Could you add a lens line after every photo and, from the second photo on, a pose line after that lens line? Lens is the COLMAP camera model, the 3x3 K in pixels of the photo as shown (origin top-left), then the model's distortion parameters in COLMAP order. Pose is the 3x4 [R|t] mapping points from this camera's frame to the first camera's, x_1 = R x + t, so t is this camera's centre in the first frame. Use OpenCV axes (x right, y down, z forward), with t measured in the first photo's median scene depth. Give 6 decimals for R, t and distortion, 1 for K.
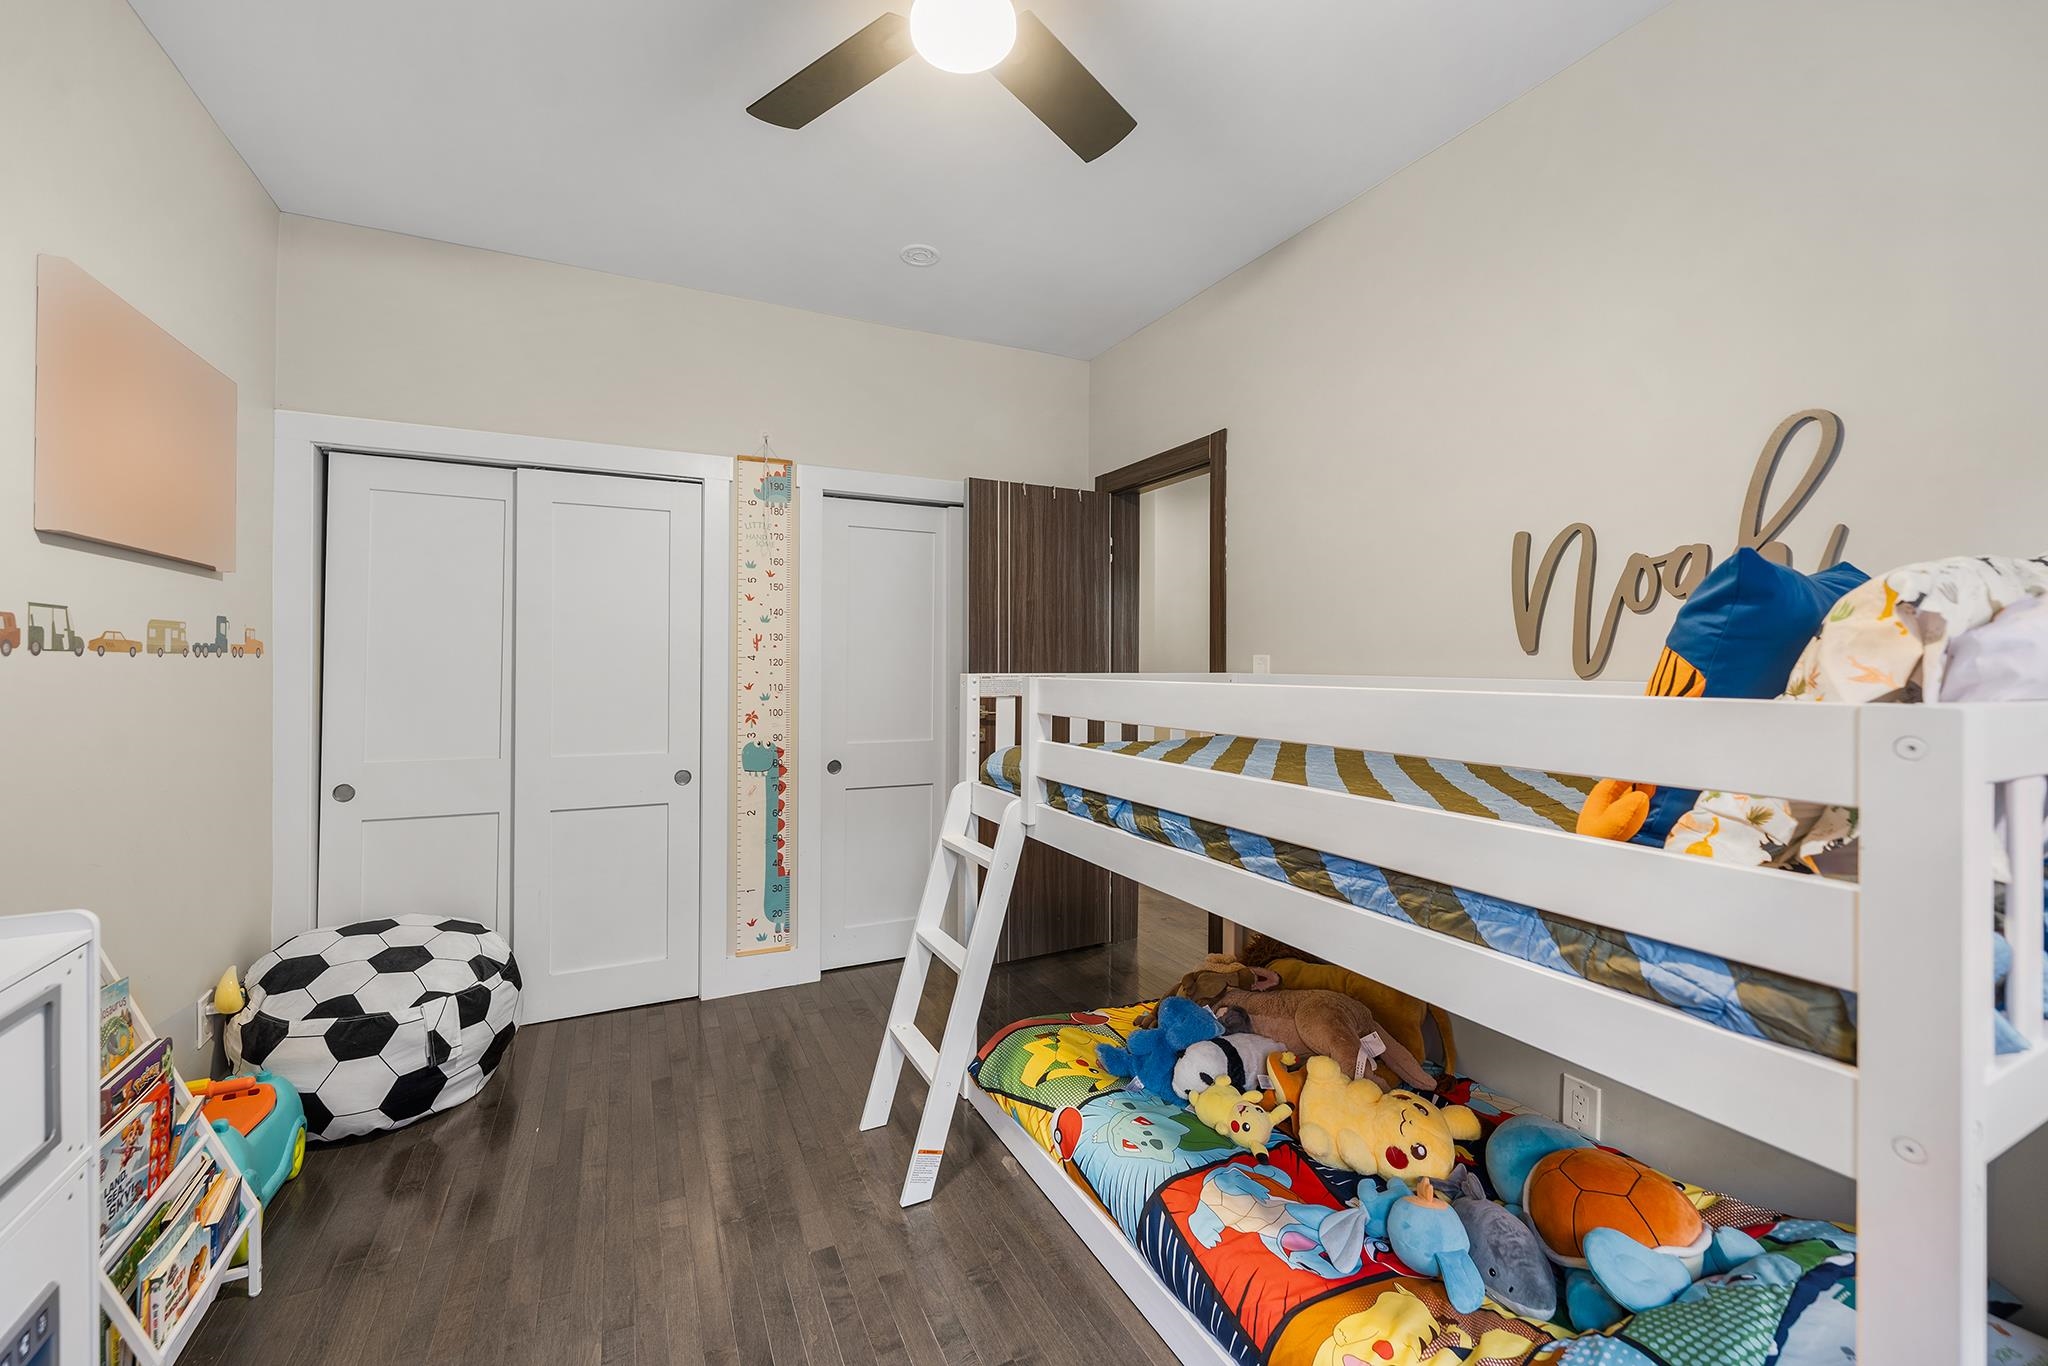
lens RADIAL K [[810.0, 0, 1016.1], [0, 810.0, 665.6], [0, 0, 1]] dist [0.011308, -0.001181]
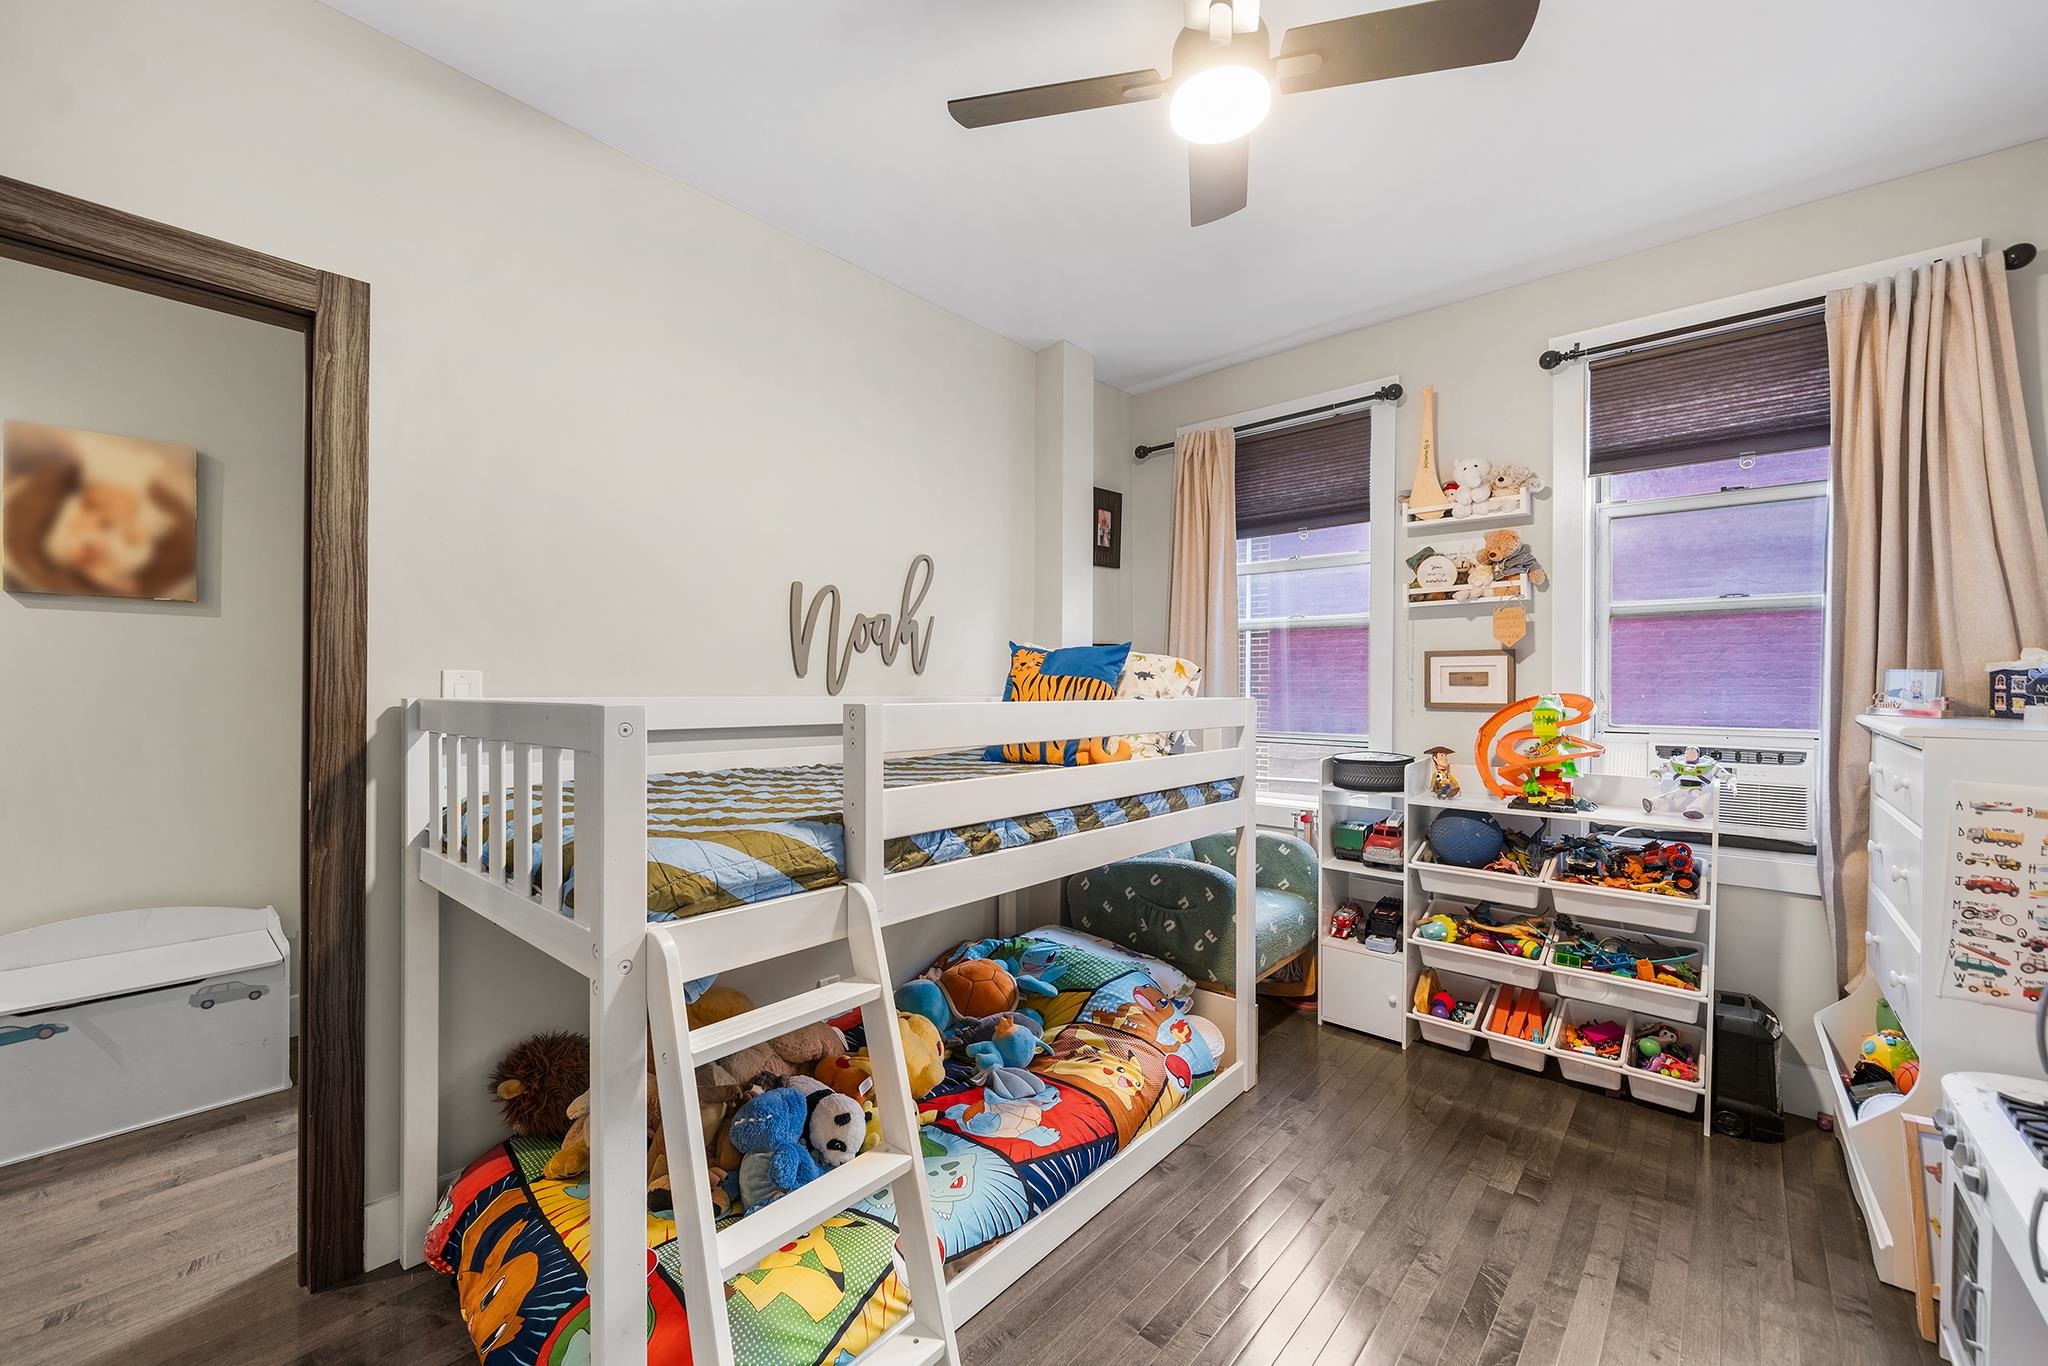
lens RADIAL K [[810.0, 0, 1018.0], [0, 810.0, 691.9], [0, 0, 1]] dist [0.011308, -0.001181]
pose [[-0.377119, -0.011095, 0.926098, -0.920159], [-0.006084, 0.999936, 0.009502, -0.005422], [-0.926145, -0.002051, -0.377163, 1.539569]]
